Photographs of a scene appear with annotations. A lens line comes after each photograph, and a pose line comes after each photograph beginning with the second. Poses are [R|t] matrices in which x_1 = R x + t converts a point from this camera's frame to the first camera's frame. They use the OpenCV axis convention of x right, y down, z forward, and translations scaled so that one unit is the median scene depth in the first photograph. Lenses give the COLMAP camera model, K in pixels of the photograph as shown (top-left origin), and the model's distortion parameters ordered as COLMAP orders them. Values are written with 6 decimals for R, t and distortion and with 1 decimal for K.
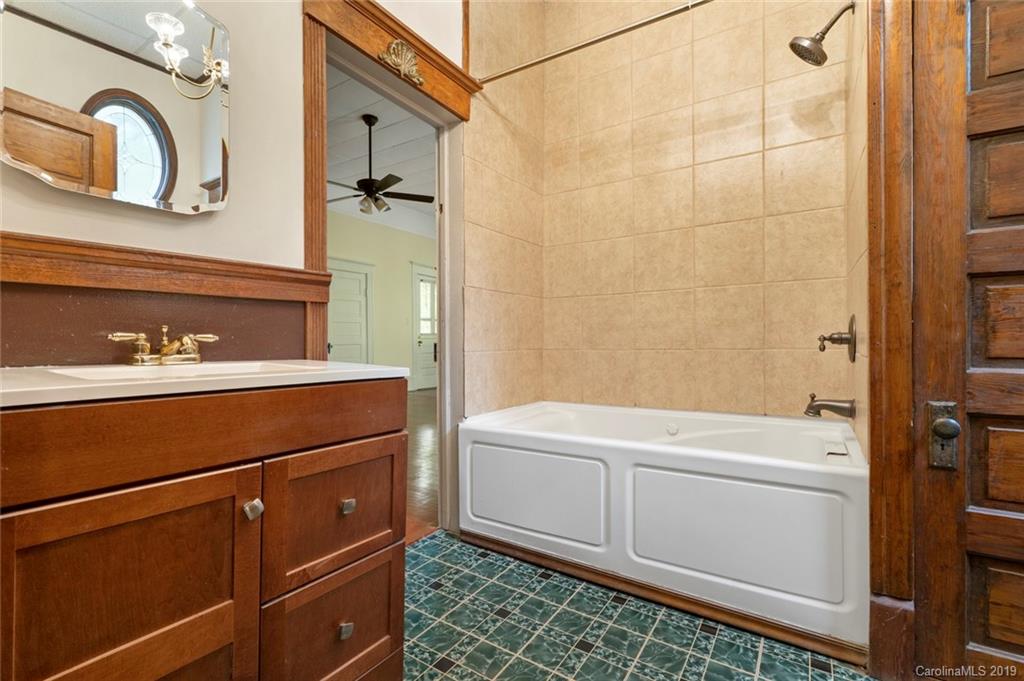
lens RADIAL K [[468.0, 0, 510.1], [0, 468.0, 338.0], [0, 0, 1]] dist [-0.007271, 0.004490]
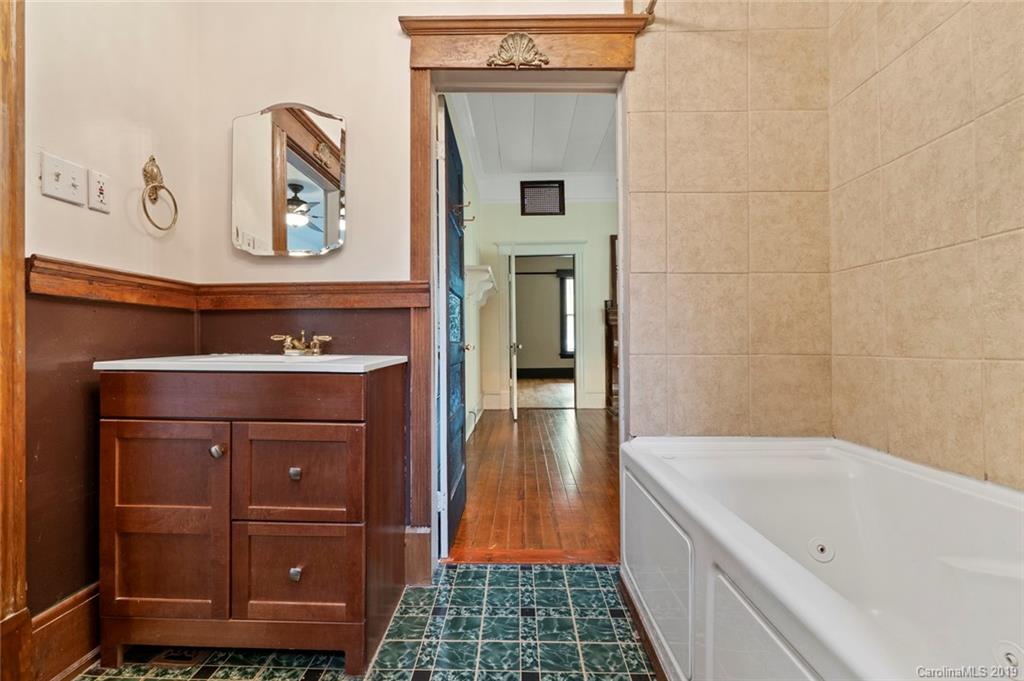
lens RADIAL K [[468.0, 0, 509.4], [0, 468.0, 335.2], [0, 0, 1]] dist [-0.007271, 0.004490]
pose [[0.522181, -0.013401, -0.852729, 0.430490], [0.003465, 0.999902, -0.013592, 0.005915], [0.852828, 0.004143, 0.522176, 0.357314]]
